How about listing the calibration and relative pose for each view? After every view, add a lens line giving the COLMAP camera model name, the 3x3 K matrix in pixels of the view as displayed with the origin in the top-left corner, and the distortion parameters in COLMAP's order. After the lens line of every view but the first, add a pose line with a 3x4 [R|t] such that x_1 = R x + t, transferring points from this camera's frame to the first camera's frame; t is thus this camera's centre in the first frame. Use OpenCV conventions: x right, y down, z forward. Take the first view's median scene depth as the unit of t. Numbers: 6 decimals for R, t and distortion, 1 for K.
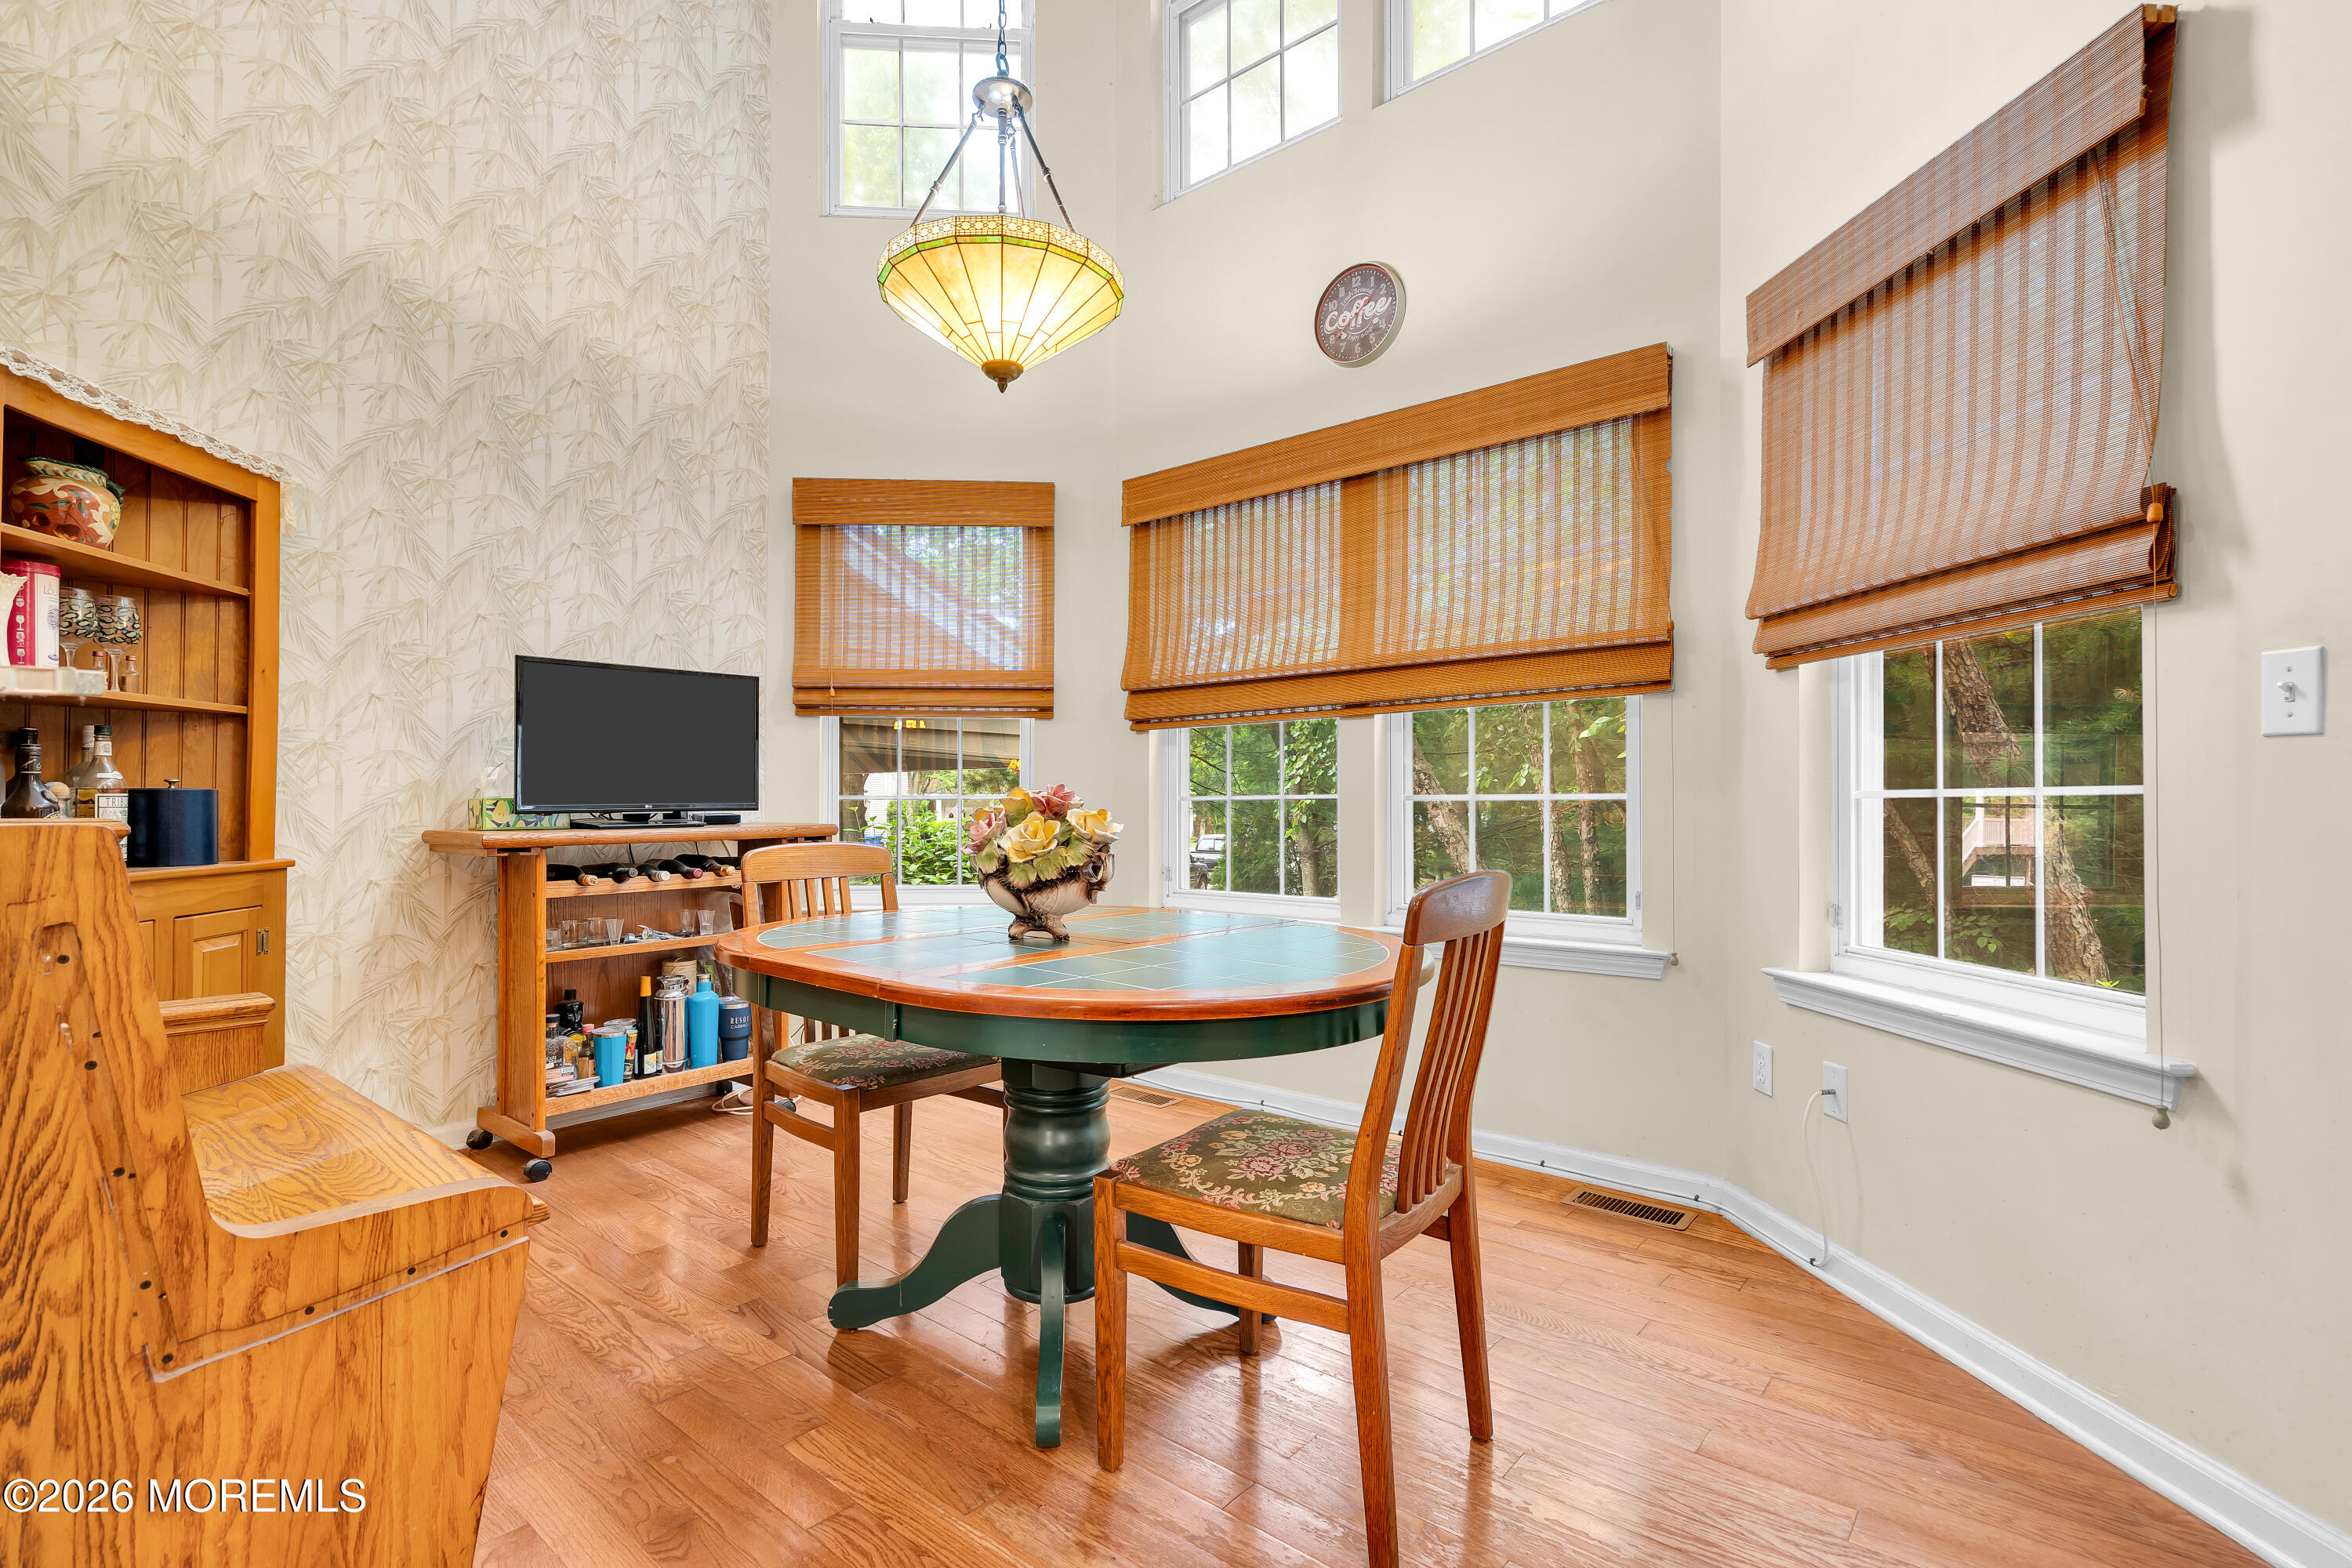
lens RADIAL K [[1057.6, 0, 1182.7], [0, 1057.6, 799.4], [0, 0, 1]] dist [-0.002001, -0.000237]
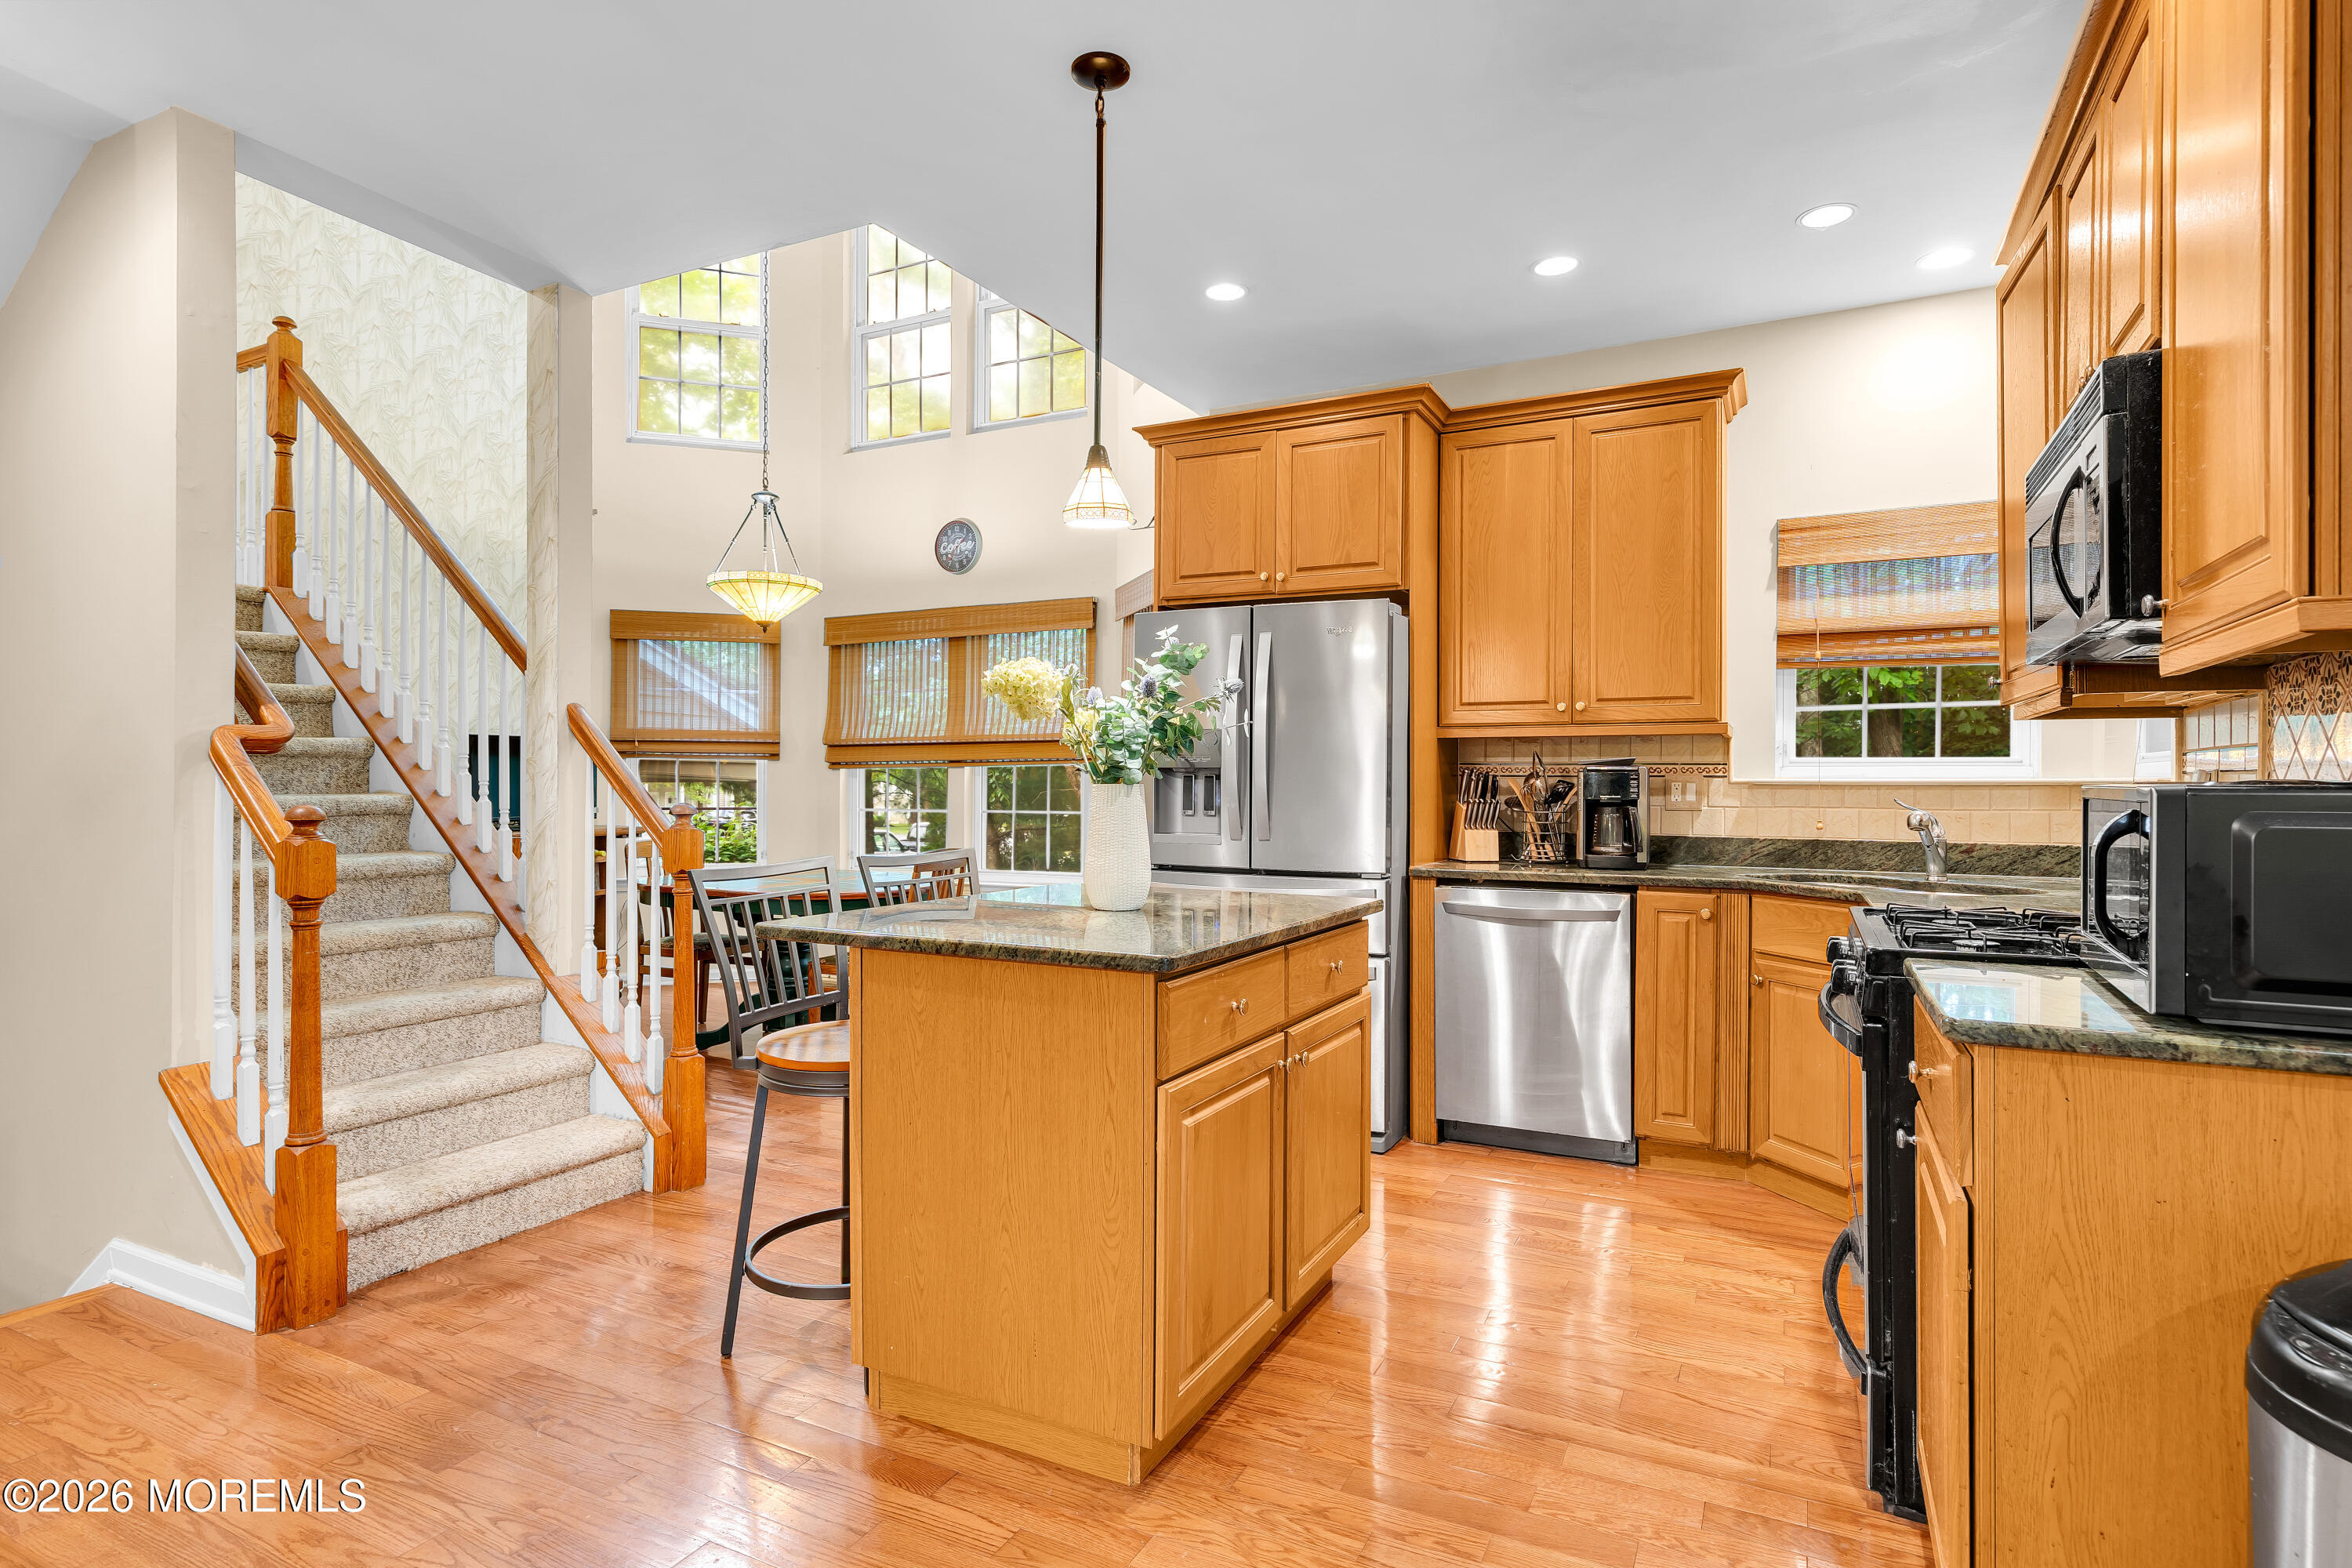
lens RADIAL K [[1199.2, 0, 1170.5], [0, 1199.2, 777.1], [0, 0, 1]] dist [-0.002702, -0.000405]
pose [[0.976611, 0.005332, 0.214946, 0.072975], [-0.005678, 0.999983, 0.000995, -0.058256], [-0.214938, -0.002192, 0.976625, -0.984113]]
